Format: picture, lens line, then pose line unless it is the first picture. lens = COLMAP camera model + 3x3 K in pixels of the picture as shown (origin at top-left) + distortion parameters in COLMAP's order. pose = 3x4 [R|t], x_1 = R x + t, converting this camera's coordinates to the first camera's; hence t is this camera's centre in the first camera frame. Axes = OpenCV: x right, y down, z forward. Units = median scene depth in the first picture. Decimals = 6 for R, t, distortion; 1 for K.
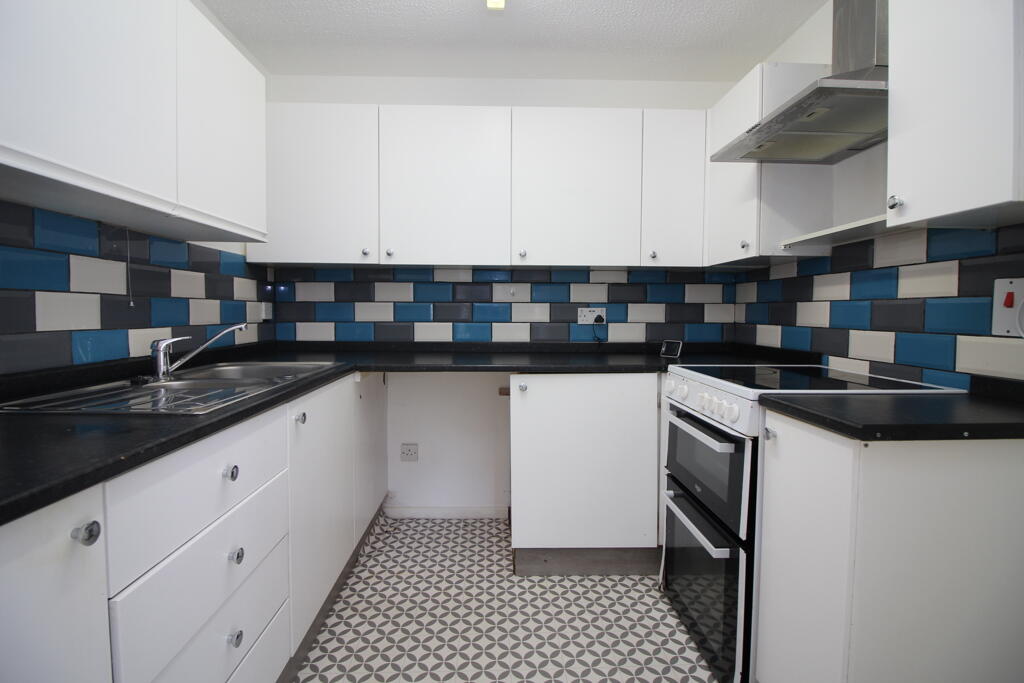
lens RADIAL K [[476.2, 0, 505.6], [0, 476.2, 336.7], [0, 0, 1]] dist [0.000982, -0.000612]
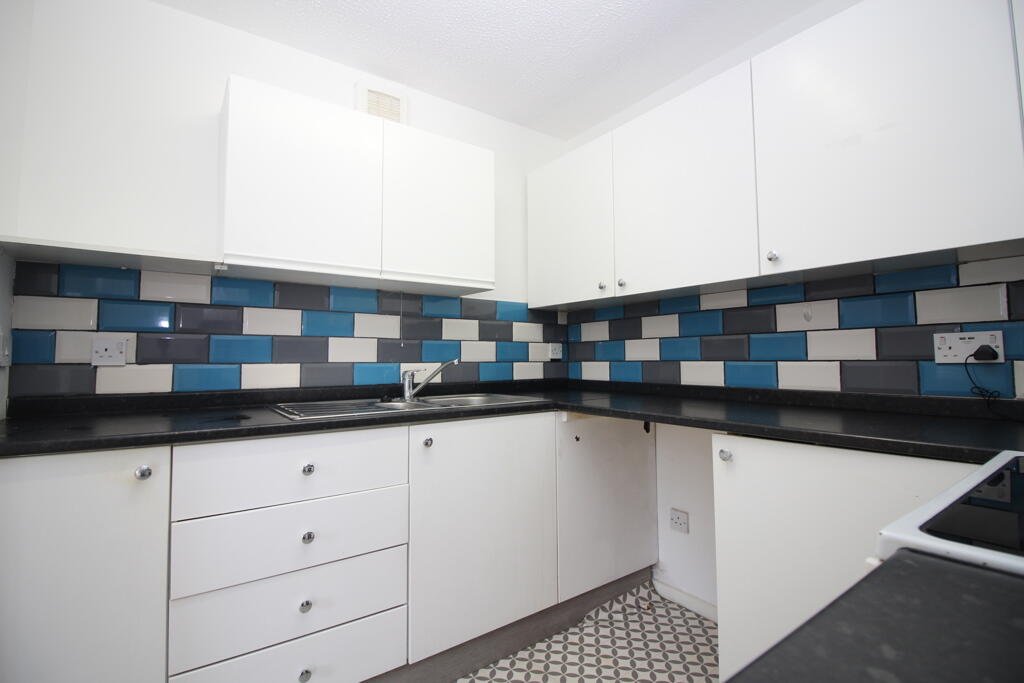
lens RADIAL K [[476.2, 0, 508.6], [0, 476.2, 337.2], [0, 0, 1]] dist [0.000982, -0.000612]
pose [[0.563474, -0.046362, -0.824832, 0.350137], [-0.036022, 0.996096, -0.080596, 0.006272], [0.825348, 0.075126, 0.559604, 0.301233]]
